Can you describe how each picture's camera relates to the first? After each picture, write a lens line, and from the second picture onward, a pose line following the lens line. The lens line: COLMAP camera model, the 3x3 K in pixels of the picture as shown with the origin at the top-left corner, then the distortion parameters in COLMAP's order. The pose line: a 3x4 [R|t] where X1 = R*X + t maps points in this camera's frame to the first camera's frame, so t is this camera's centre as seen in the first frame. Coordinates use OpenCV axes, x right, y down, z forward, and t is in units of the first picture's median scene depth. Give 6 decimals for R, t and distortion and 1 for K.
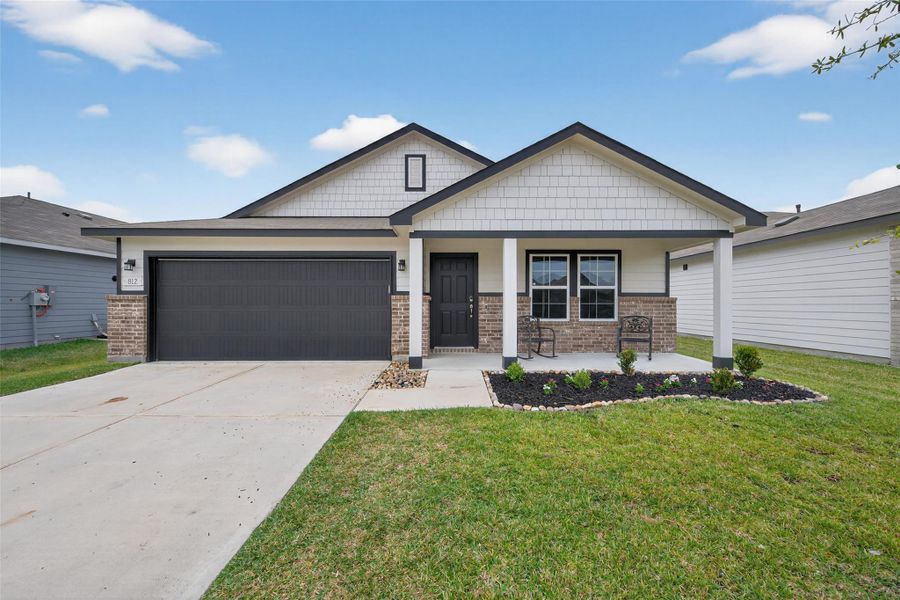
lens RADIAL K [[347.8, 0, 451.4], [0, 347.8, 303.0], [0, 0, 1]] dist [0.002572, -0.000055]
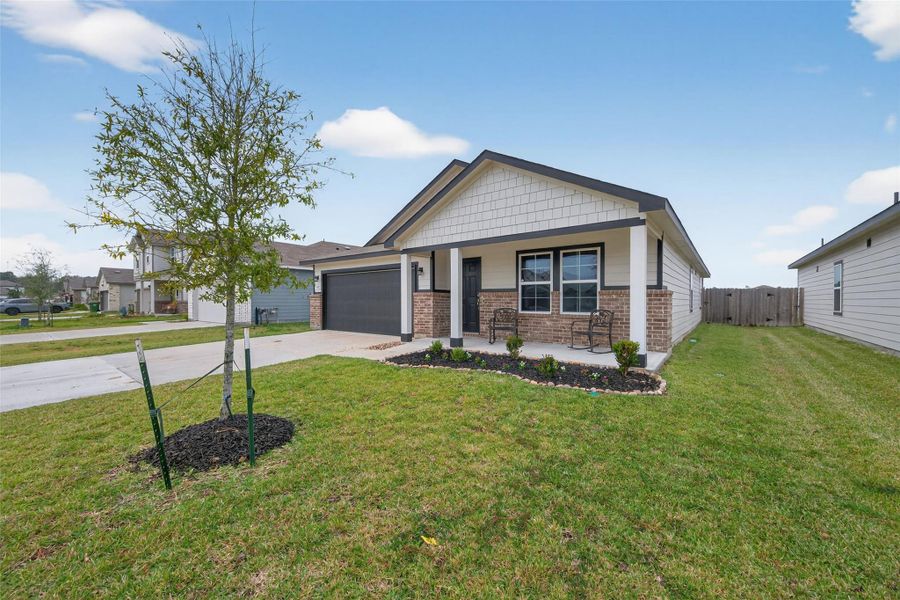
lens RADIAL K [[347.8, 0, 451.4], [0, 347.8, 303.0], [0, 0, 1]] dist [0.002572, -0.000055]
pose [[0.781979, 0.004242, -0.623290, 0.822422], [0.002023, 0.999954, 0.009343, 0.007988], [0.623302, -0.008567, 0.781935, -0.033393]]
